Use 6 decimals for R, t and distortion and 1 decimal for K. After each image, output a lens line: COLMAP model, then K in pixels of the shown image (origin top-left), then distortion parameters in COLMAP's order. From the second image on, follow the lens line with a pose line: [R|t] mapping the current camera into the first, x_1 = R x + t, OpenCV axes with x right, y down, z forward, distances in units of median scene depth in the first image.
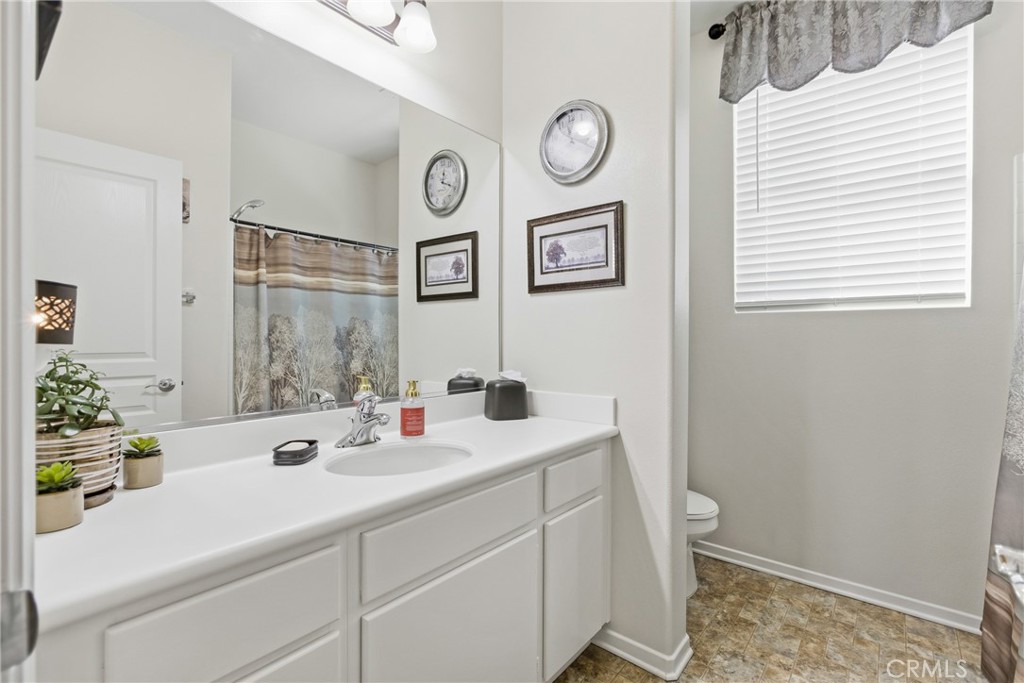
lens RADIAL K [[463.5, 0, 515.9], [0, 463.5, 338.0], [0, 0, 1]] dist [-0.013172, 0.004875]
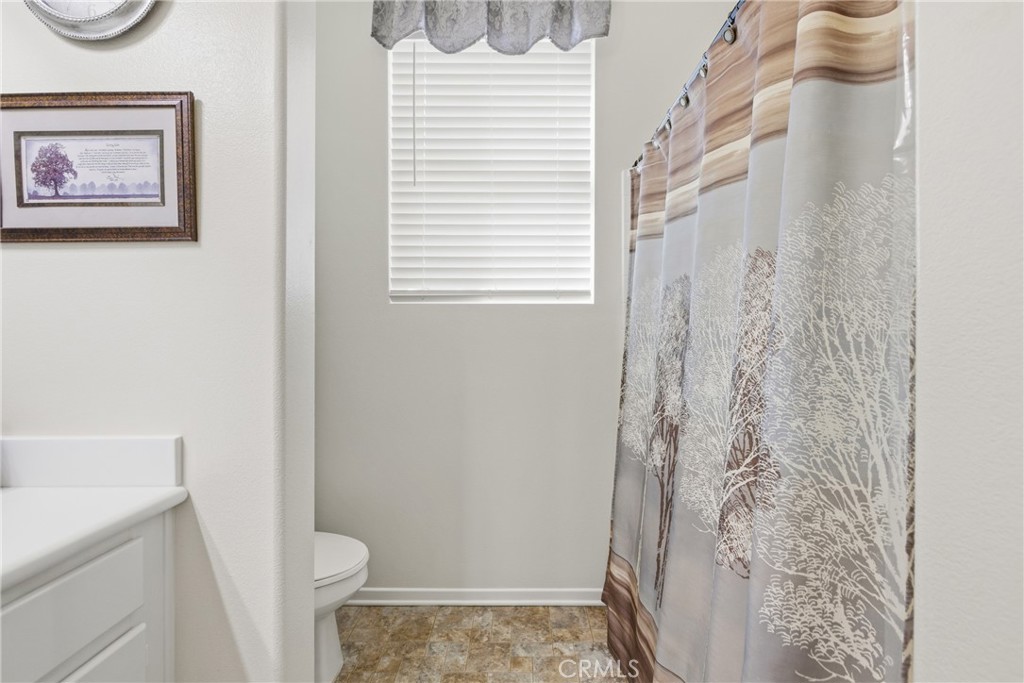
lens RADIAL K [[463.5, 0, 515.9], [0, 463.5, 338.0], [0, 0, 1]] dist [-0.013172, 0.004875]
pose [[0.777375, -0.006349, 0.629005, 0.163150], [0.002426, 0.999972, 0.007094, 0.003889], [-0.629032, -0.003989, 0.777369, 0.270618]]
